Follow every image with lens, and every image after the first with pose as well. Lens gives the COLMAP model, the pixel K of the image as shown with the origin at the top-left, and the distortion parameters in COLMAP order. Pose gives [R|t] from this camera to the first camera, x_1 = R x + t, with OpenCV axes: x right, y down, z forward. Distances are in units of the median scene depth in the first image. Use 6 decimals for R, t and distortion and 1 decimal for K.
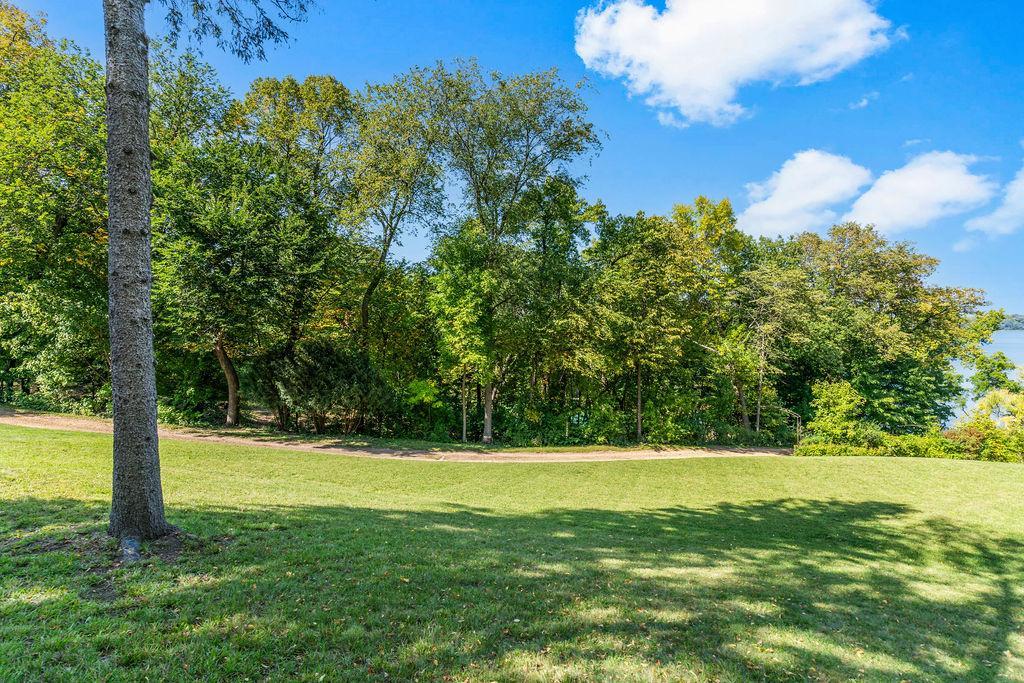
lens RADIAL K [[489.8, 0, 509.7], [0, 489.8, 326.3], [0, 0, 1]] dist [-0.003638, -0.000330]
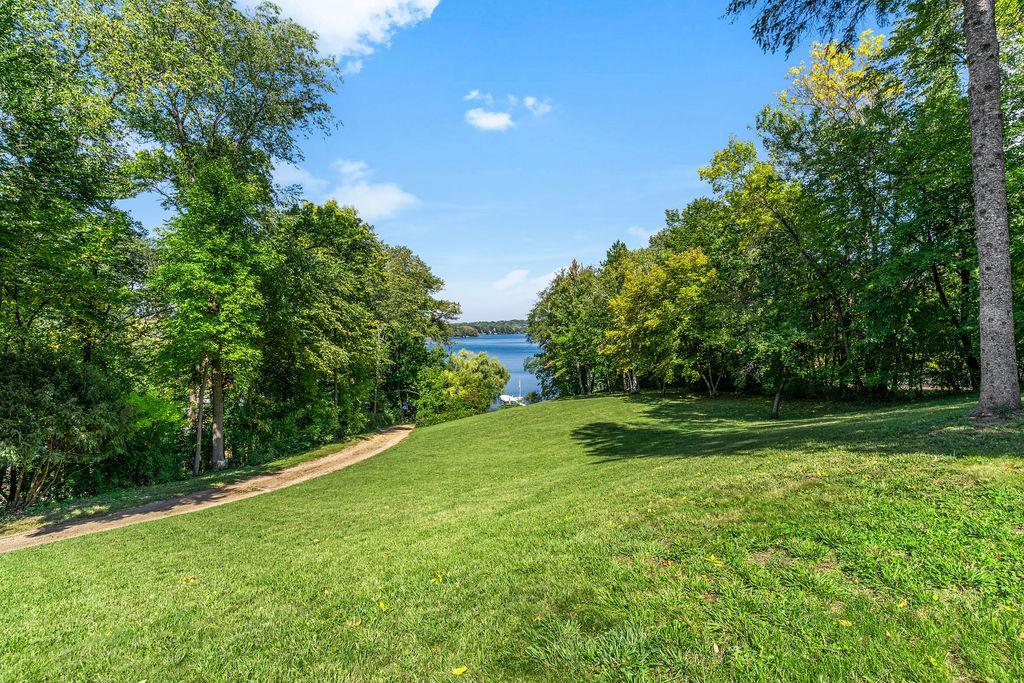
lens RADIAL K [[489.8, 0, 509.7], [0, 489.8, 326.3], [0, 0, 1]] dist [-0.003638, -0.000330]
pose [[0.456111, 0.013905, 0.889814, -0.503494], [-0.003012, 0.999896, -0.014081, 0.029568], [-0.889918, 0.003742, 0.456105, 0.271430]]
